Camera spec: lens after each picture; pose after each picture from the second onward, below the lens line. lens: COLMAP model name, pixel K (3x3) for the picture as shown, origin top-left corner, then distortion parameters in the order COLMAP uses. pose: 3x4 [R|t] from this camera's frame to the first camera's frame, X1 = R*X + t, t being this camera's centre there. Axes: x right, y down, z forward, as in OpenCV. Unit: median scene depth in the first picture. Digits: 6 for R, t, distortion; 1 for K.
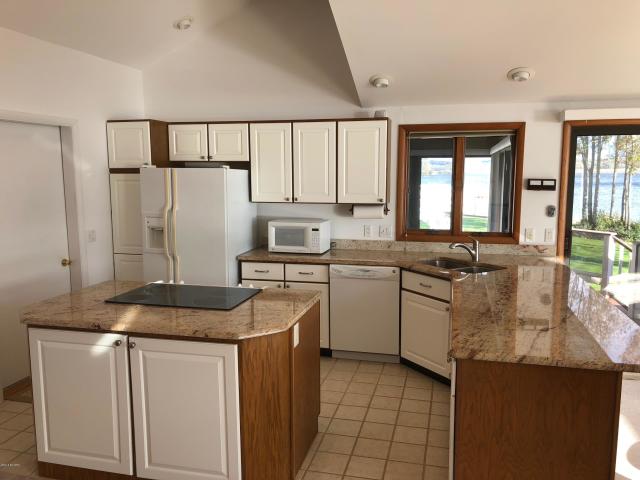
lens RADIAL K [[522.1, 0, 320.0], [0, 522.1, 240.0], [0, 0, 1]] dist [0.067486, -0.101201]
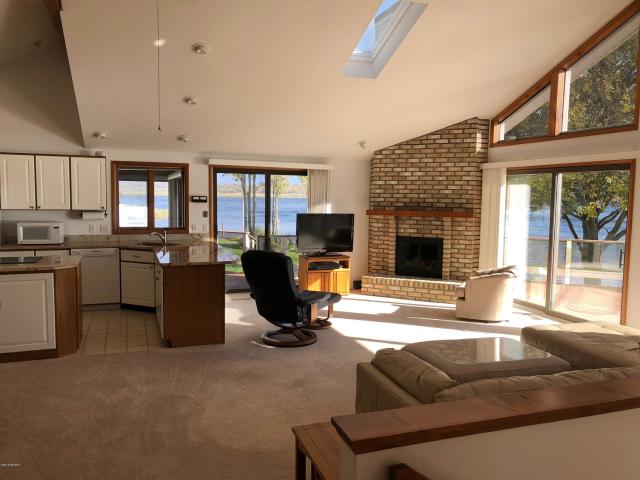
lens RADIAL K [[522.1, 0, 320.0], [0, 522.1, 240.0], [0, 0, 1]] dist [0.067486, -0.101201]
pose [[0.827416, -0.033853, 0.560569, -0.231314], [0.057434, 0.998049, -0.024502, 0.095793], [-0.558645, 0.052469, 0.827745, -0.663132]]
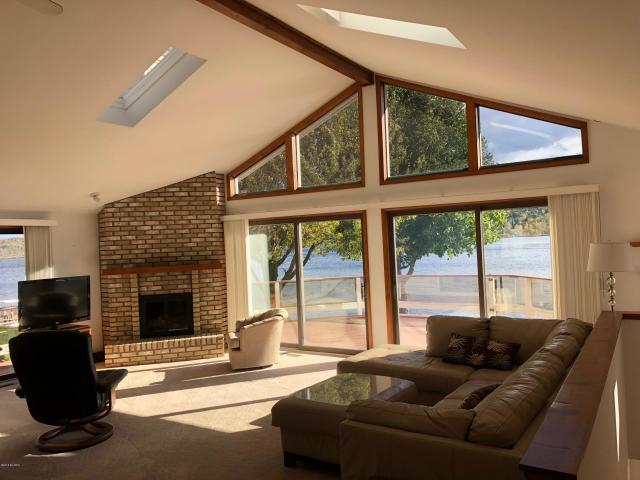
lens RADIAL K [[522.1, 0, 320.0], [0, 522.1, 240.0], [0, 0, 1]] dist [0.067486, -0.101201]
pose [[0.309787, -0.009234, 0.950761, -0.400193], [0.167986, 0.984754, -0.045170, 0.051079], [-0.935849, 0.173707, 0.306615, -0.390227]]
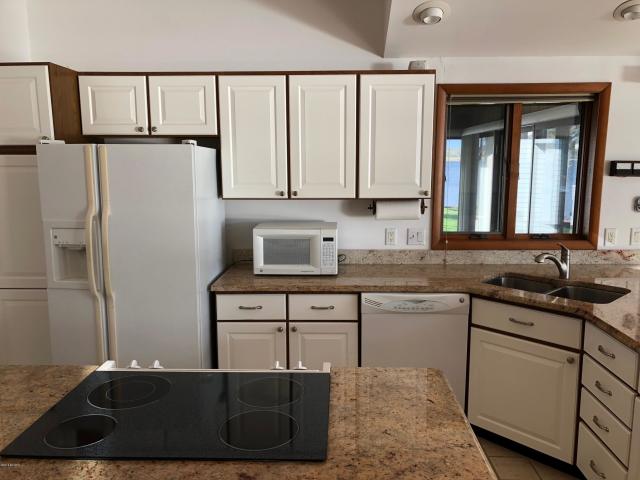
lens RADIAL K [[522.1, 0, 320.0], [0, 522.1, 240.0], [0, 0, 1]] dist [0.067486, -0.101201]
pose [[0.977425, -0.034378, 0.208469, -0.158057], [0.030075, 0.999265, 0.023778, -0.034918], [-0.209133, -0.016971, 0.977740, 0.355403]]
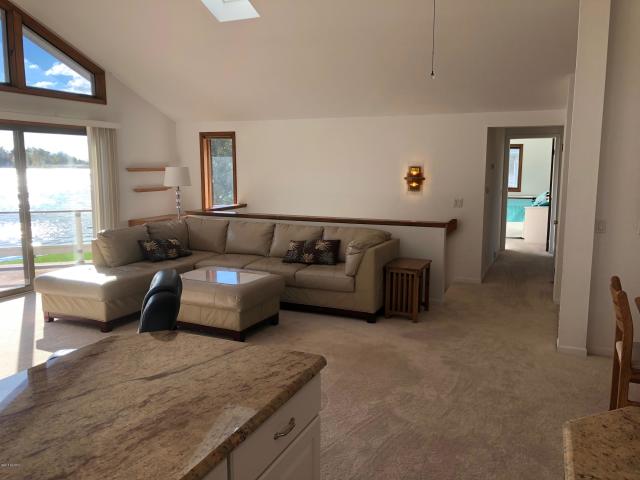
lens RADIAL K [[521.0, 0, 320.0], [0, 521.0, 240.0], [0, 0, 1]] dist [0.001852, -0.004395]
pose [[-0.988291, -0.022939, 0.150847, 0.062906], [0.019379, 0.961759, 0.273212, -0.096028], [-0.151346, 0.272936, -0.950053, 0.825093]]
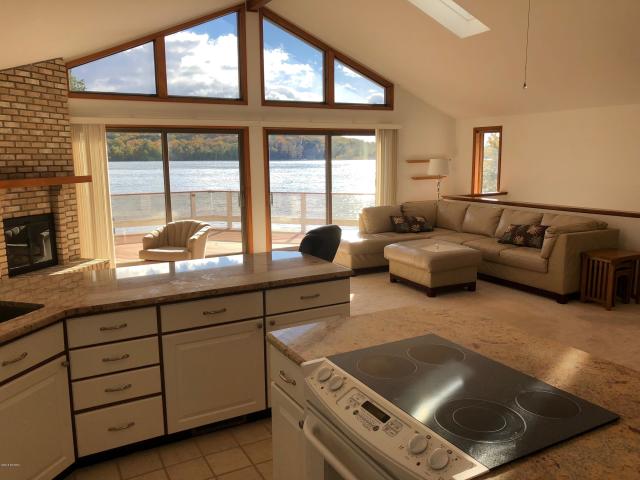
lens RADIAL K [[522.1, 0, 320.0], [0, 522.1, 240.0], [0, 0, 1]] dist [0.067486, -0.101201]
pose [[-0.682890, -0.107543, 0.722562, -0.355804], [0.108729, 0.963125, 0.246107, -0.118282], [-0.722384, 0.246628, -0.646016, 0.946040]]
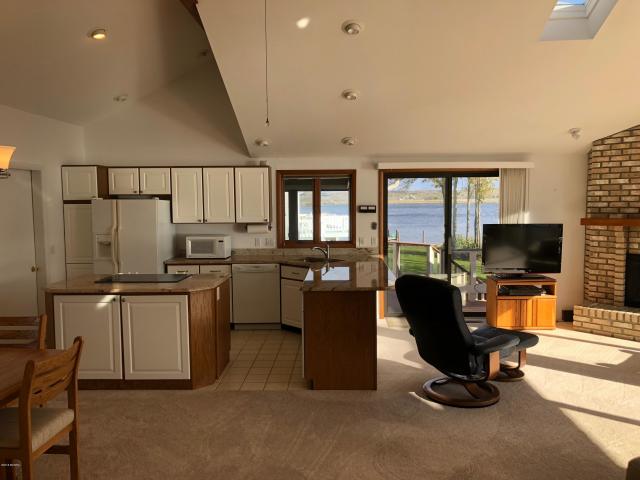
lens RADIAL K [[522.1, 0, 320.0], [0, 522.1, 240.0], [0, 0, 1]] dist [0.067486, -0.101201]
pose [[0.977256, -0.022303, 0.210886, -0.046261], [0.034730, 0.997860, -0.055407, 0.066057], [-0.209198, 0.061471, 0.975939, -0.468467]]
